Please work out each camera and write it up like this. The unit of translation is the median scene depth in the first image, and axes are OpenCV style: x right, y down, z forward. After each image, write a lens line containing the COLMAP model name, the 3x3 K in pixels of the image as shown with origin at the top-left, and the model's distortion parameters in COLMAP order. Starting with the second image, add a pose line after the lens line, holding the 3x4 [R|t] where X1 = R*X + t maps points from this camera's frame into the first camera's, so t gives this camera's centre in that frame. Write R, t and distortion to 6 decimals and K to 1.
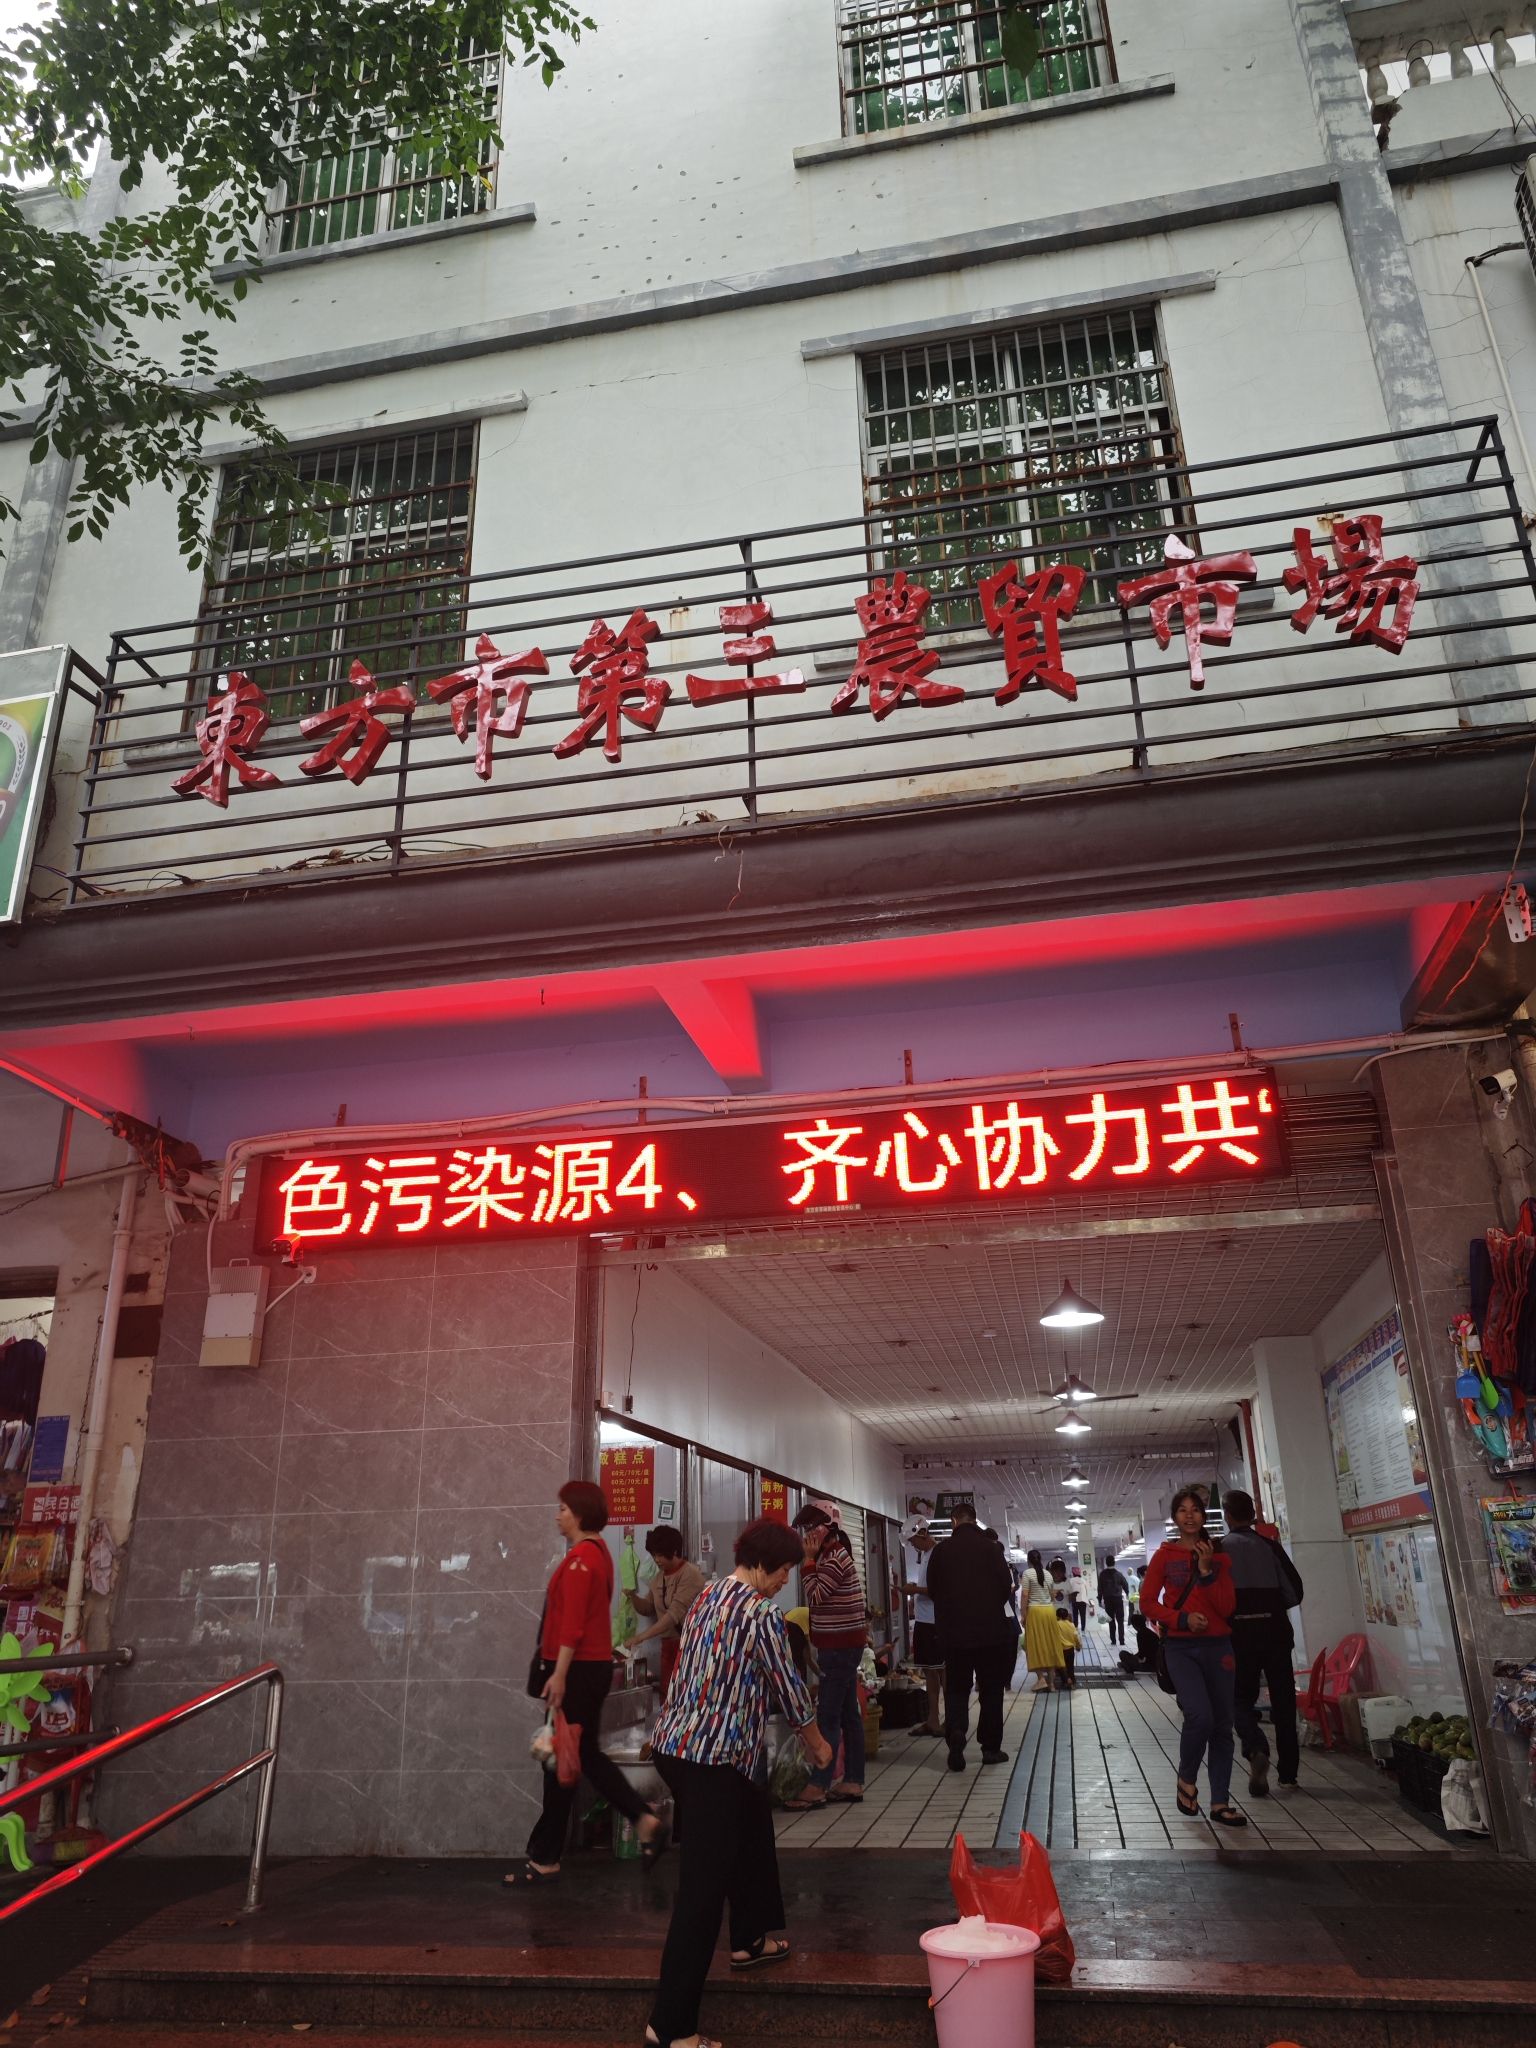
lens RADIAL K [[1364.9, 0, 771.9], [0, 1364.9, 1035.6], [0, 0, 1]] dist [0.005355, 0.000052]
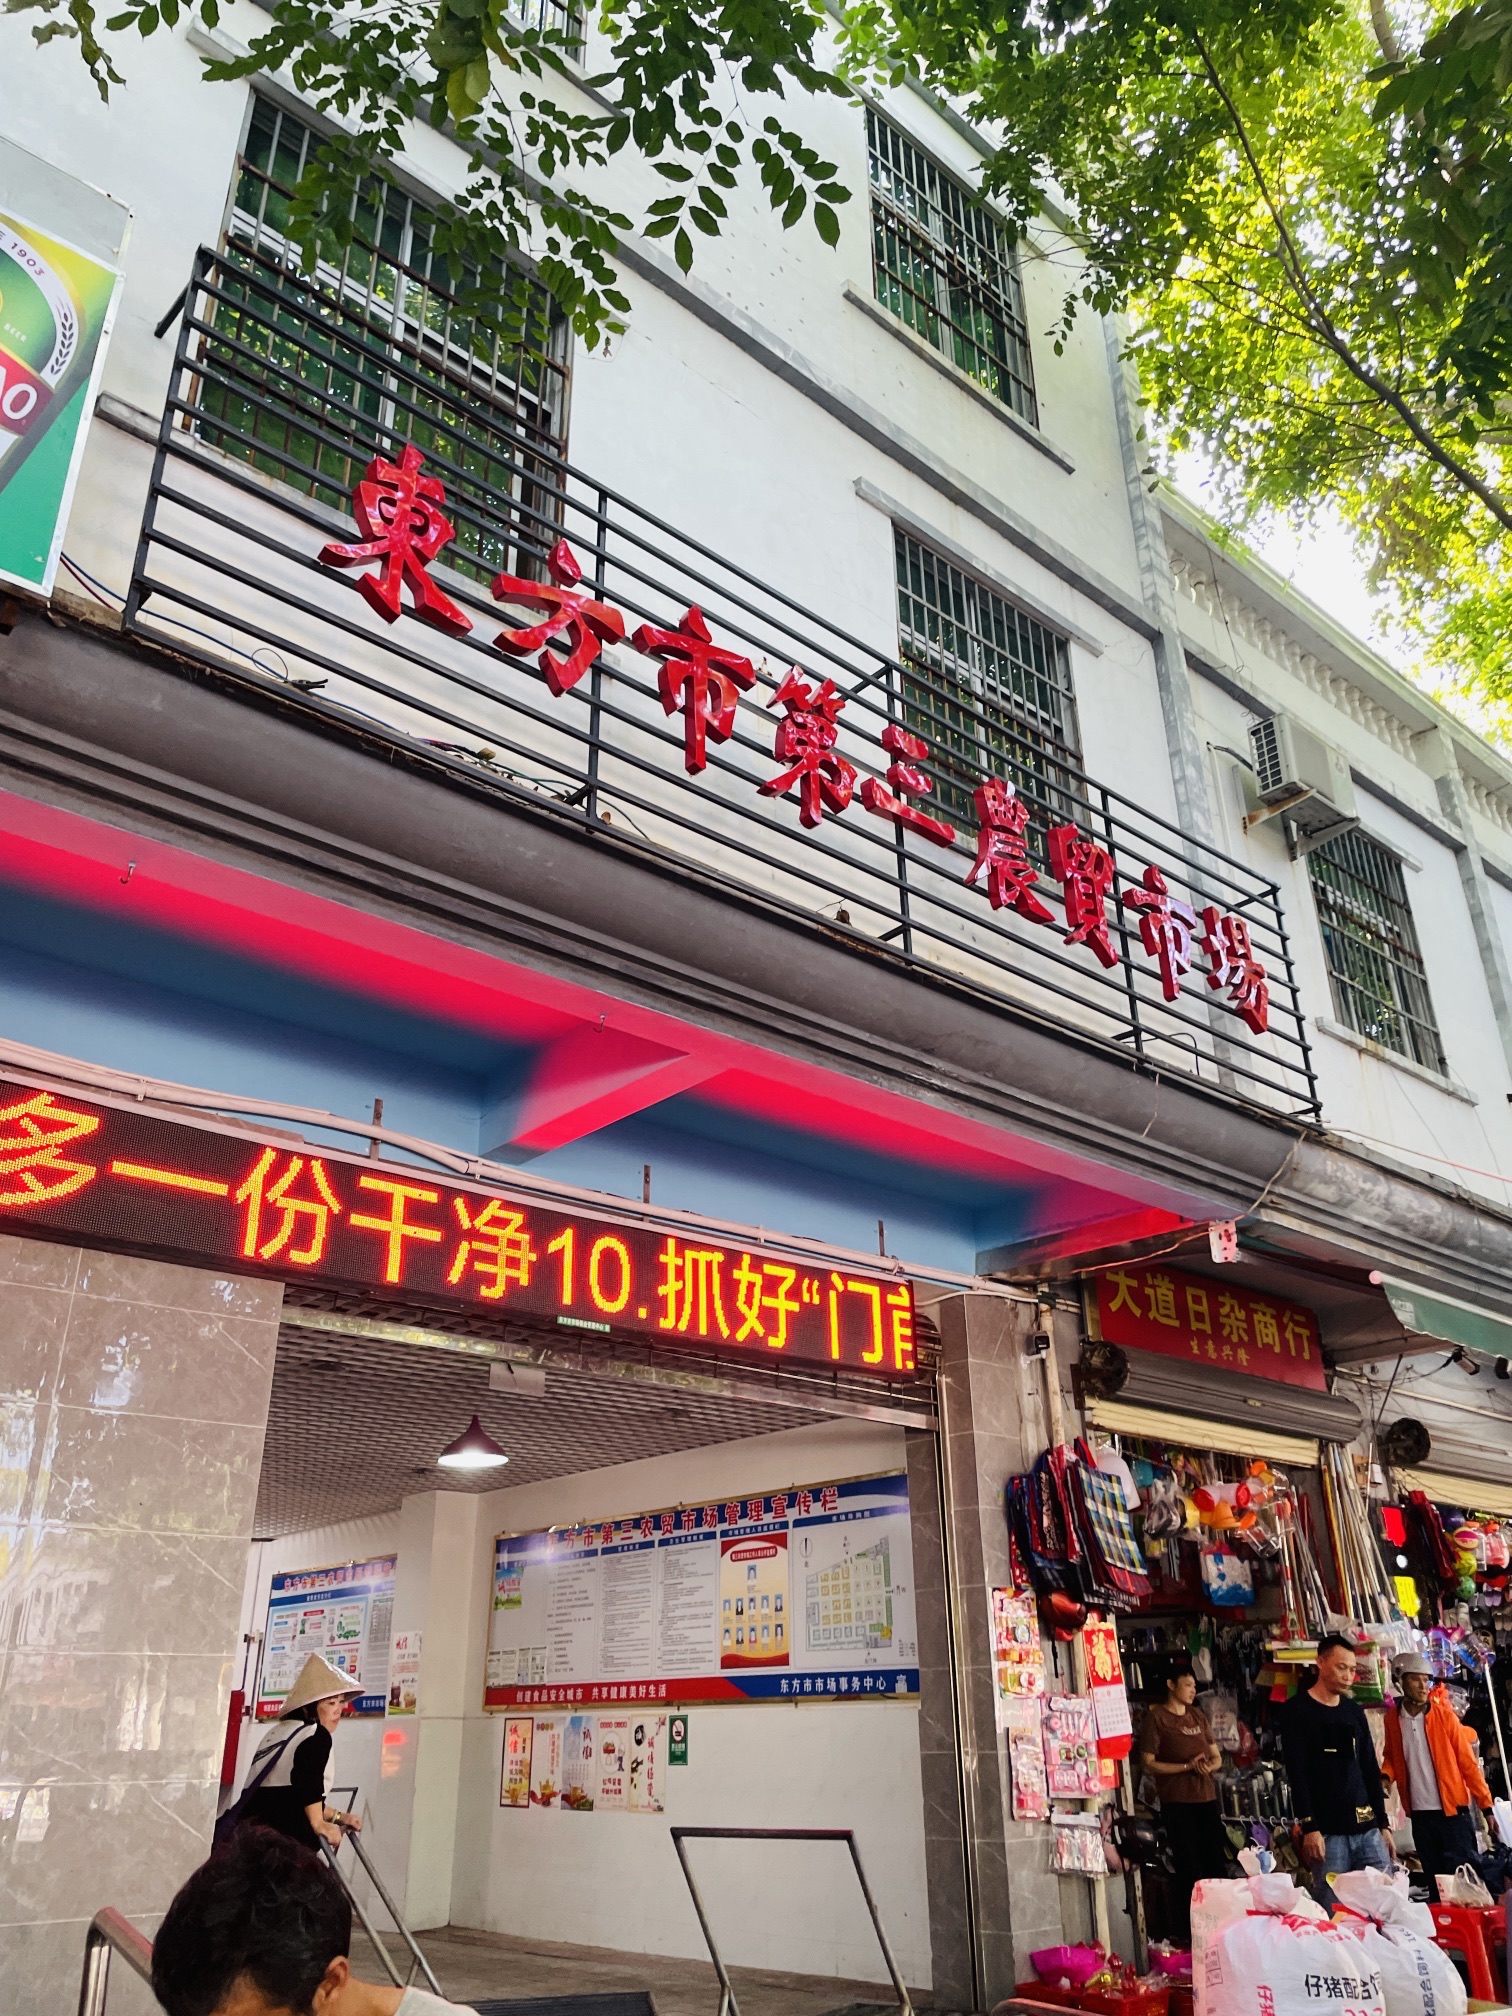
lens RADIAL K [[1550.8, 0, 760.8], [0, 1550.8, 999.1], [0, 0, 1]] dist [0.004049, 0.000077]
pose [[0.595628, 0.351132, 0.722450, -0.800123], [-0.289991, 0.932738, -0.214253, 0.133078], [-0.749088, -0.081889, 0.657390, 0.307984]]
